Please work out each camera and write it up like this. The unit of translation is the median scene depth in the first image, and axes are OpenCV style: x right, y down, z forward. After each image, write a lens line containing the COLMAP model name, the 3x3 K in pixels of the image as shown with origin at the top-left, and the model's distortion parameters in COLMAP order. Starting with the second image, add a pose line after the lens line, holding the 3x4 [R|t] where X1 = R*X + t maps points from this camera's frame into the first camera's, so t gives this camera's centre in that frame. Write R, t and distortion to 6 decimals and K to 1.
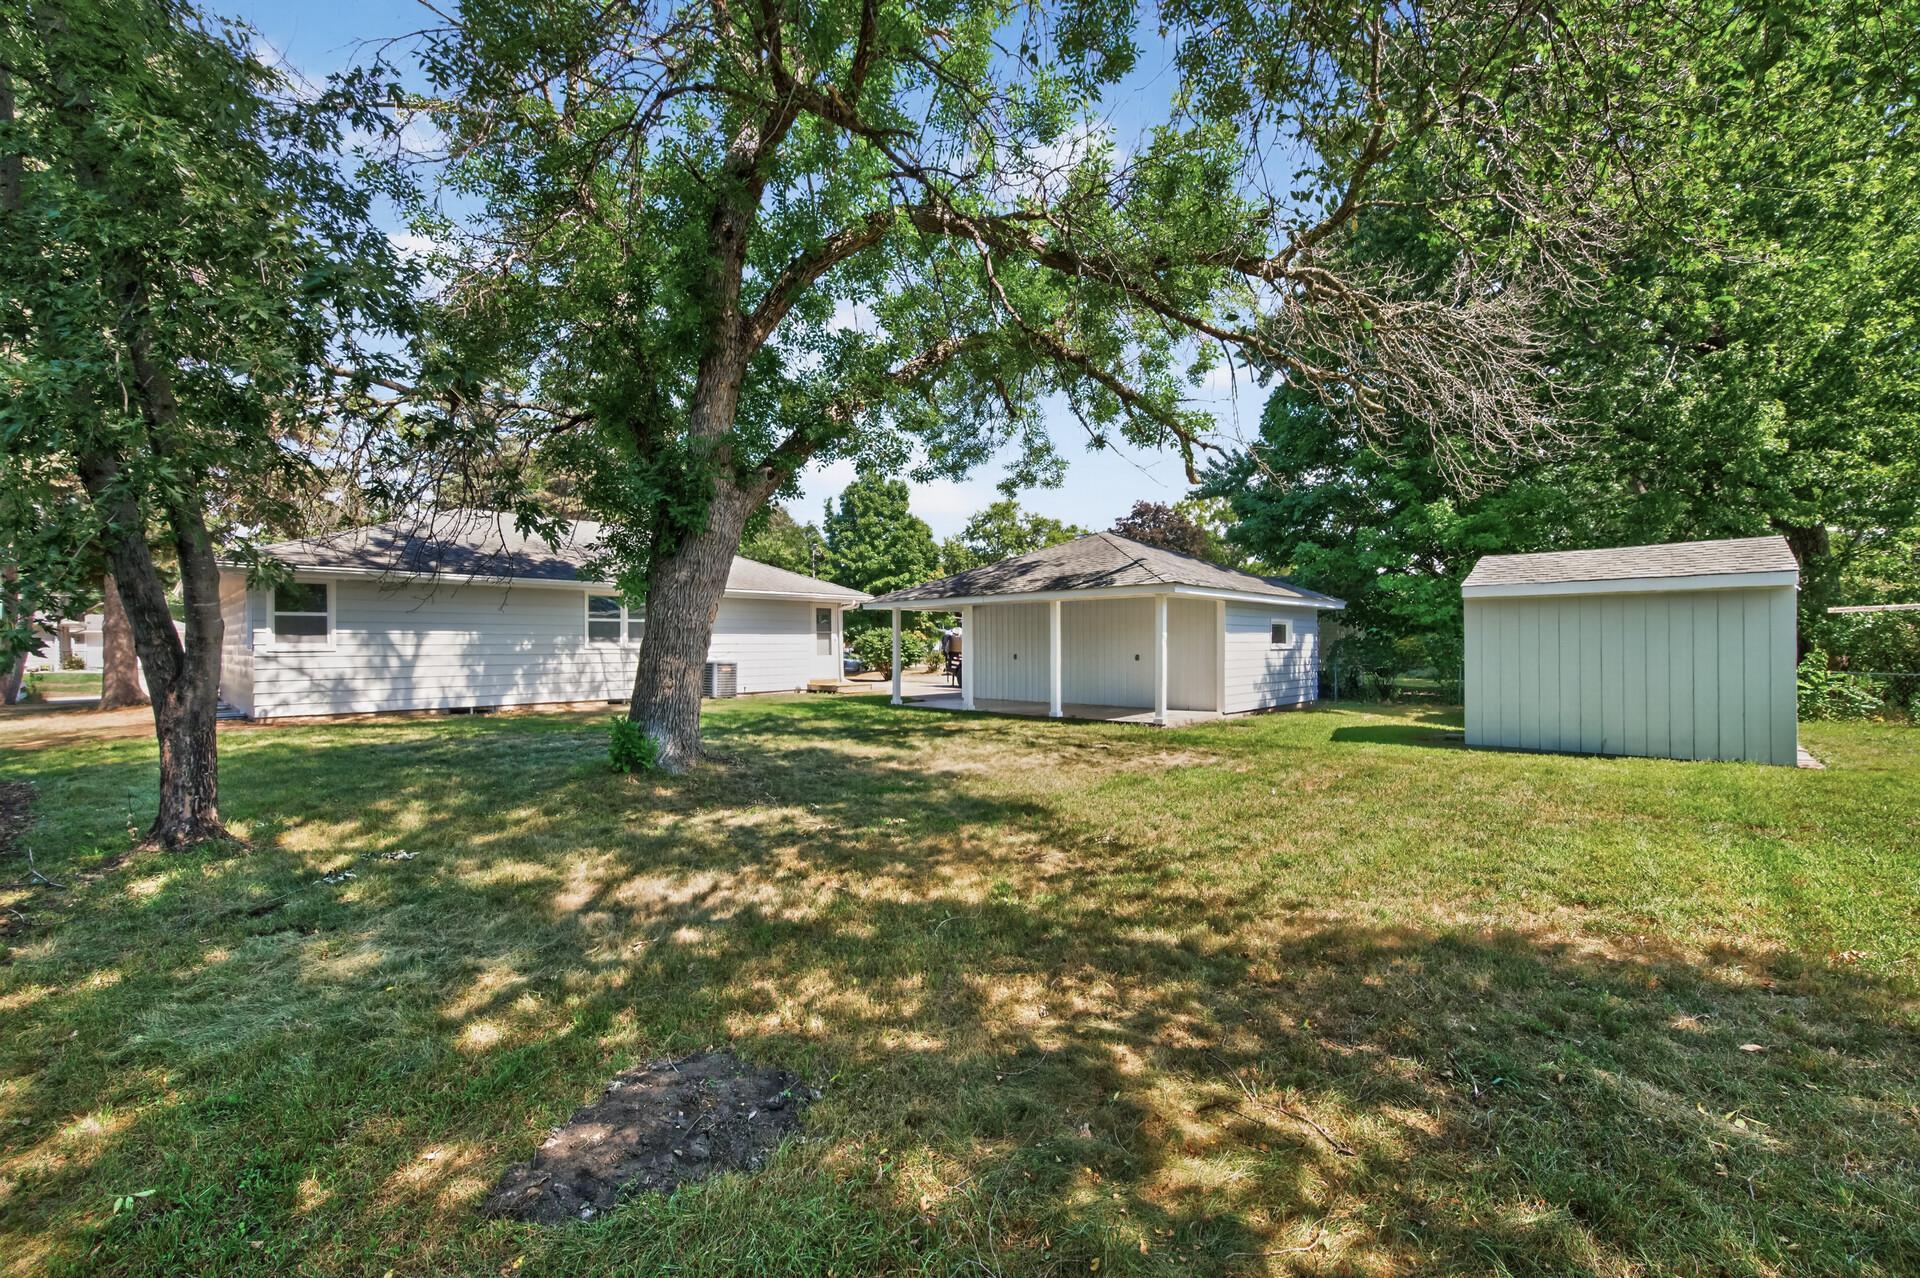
lens RADIAL K [[831.0, 0, 967.7], [0, 831.0, 639.4], [0, 0, 1]] dist [0.003052, -0.000031]
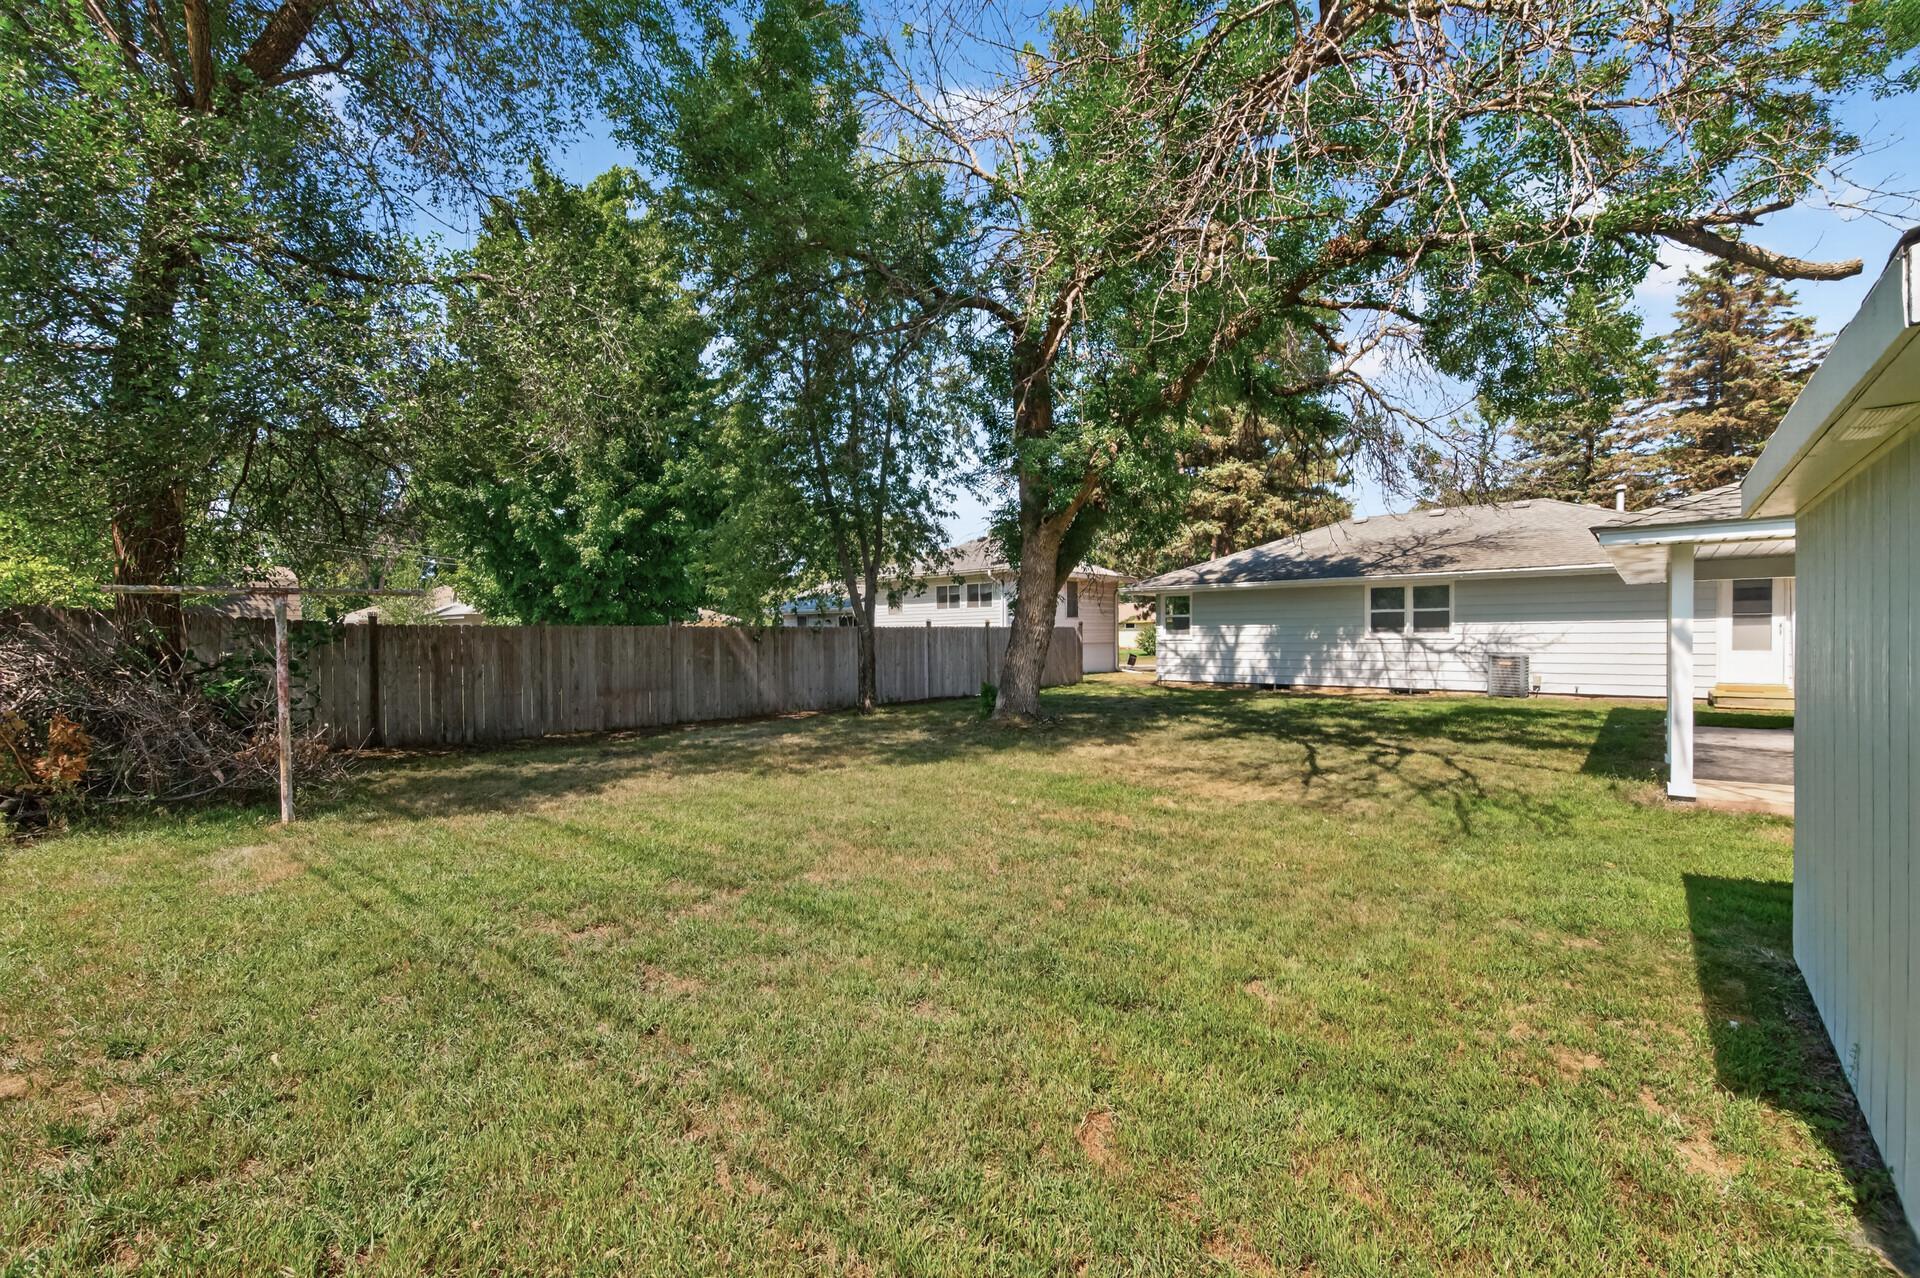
lens RADIAL K [[831.0, 0, 944.7], [0, 831.0, 639.4], [0, 0, 1]] dist [0.003052, -0.000031]
pose [[0.043665, 0.003988, -0.999038, 0.651674], [0.010032, 0.999940, 0.004430, 0.002309], [0.998996, -0.010215, 0.043622, 0.444577]]
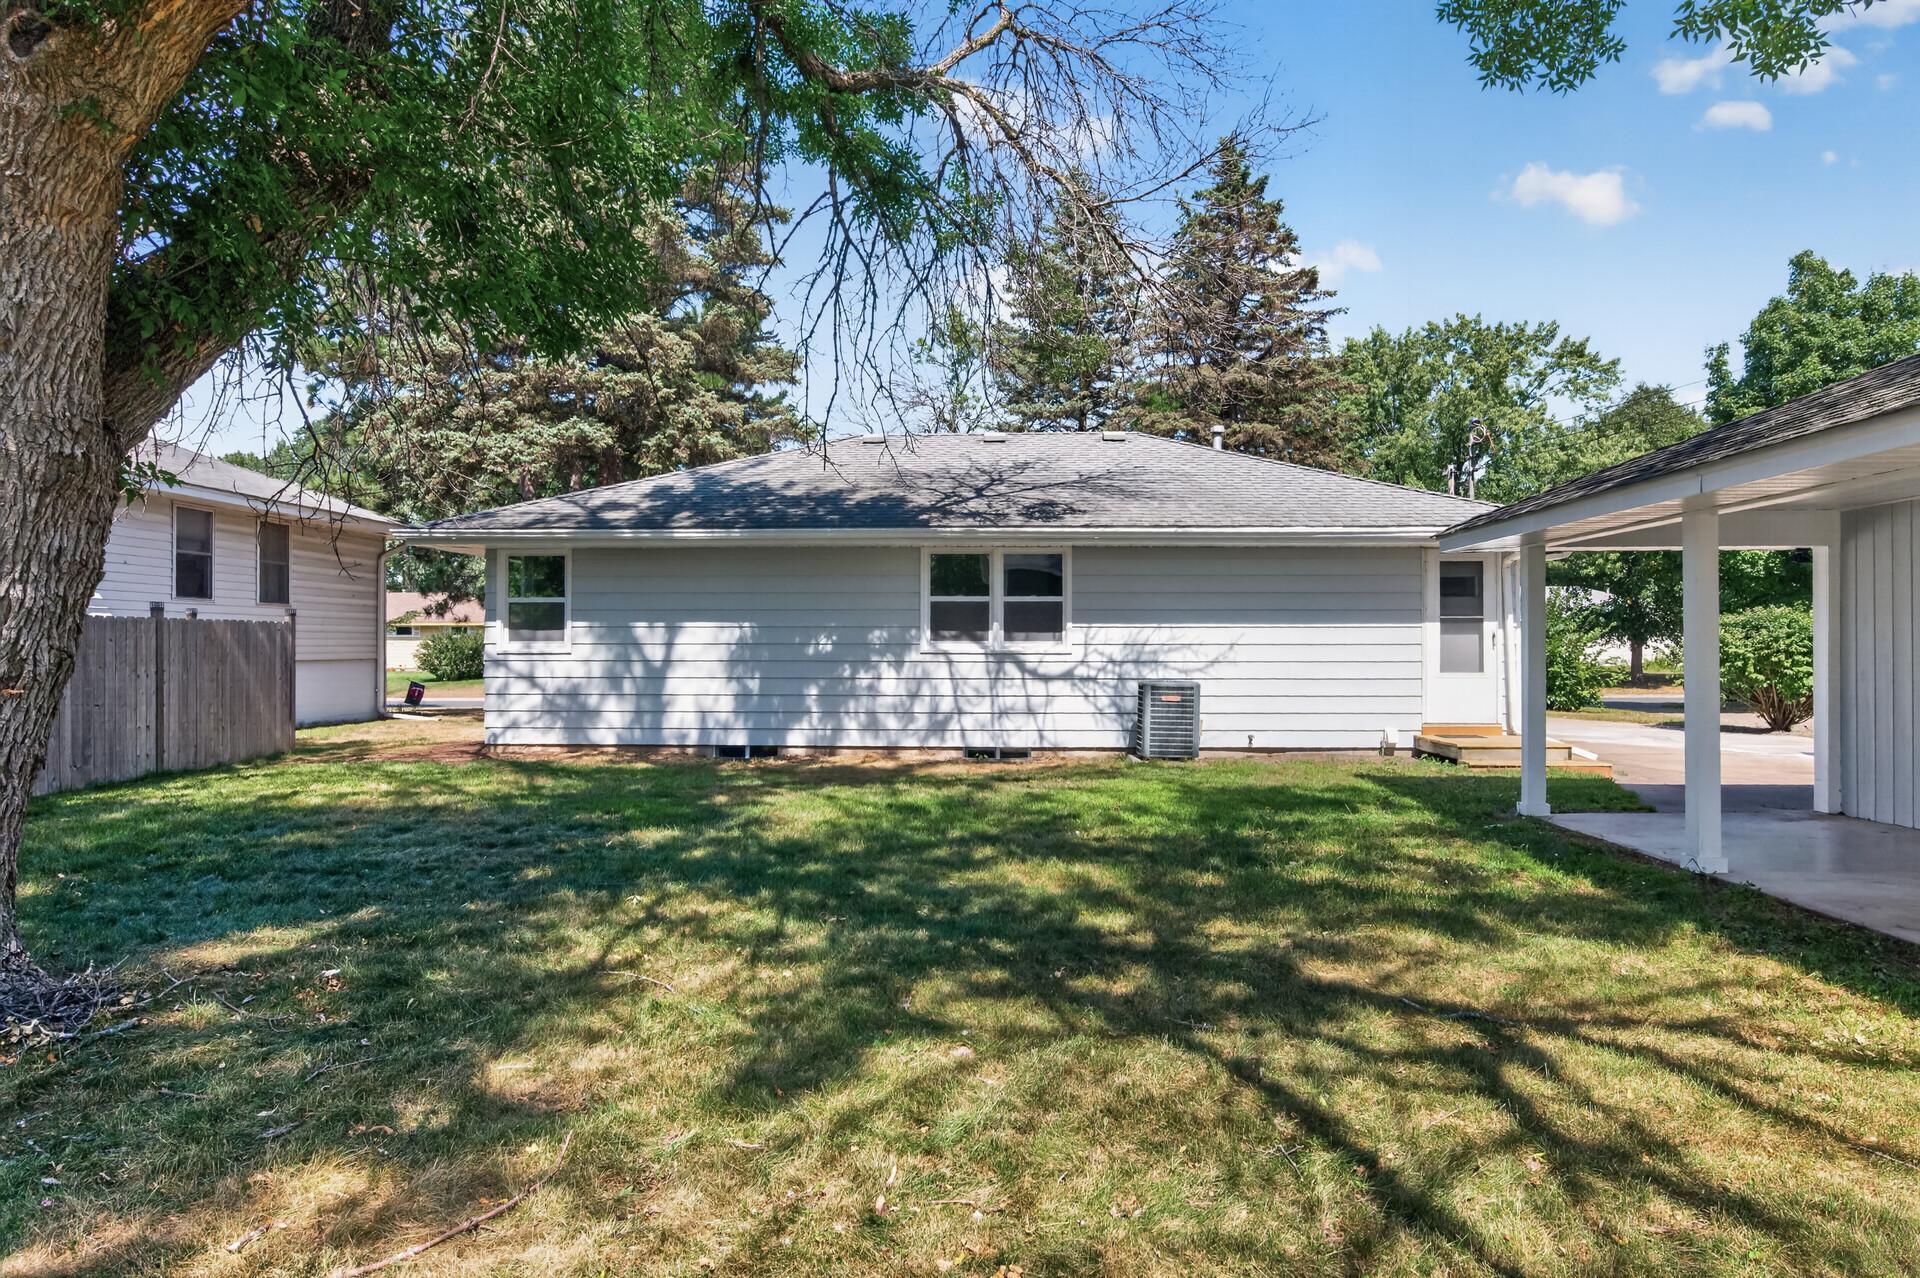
lens RADIAL K [[1165.5, 0, 962.8], [0, 1165.5, 640.6], [0, 0, 1]] dist [0.027325, 0.001562]
pose [[0.652245, -0.003794, -0.757999, 0.159620], [-0.000647, 0.999984, -0.005562, 0.008482], [0.758008, 0.004119, 0.652232, 0.563288]]
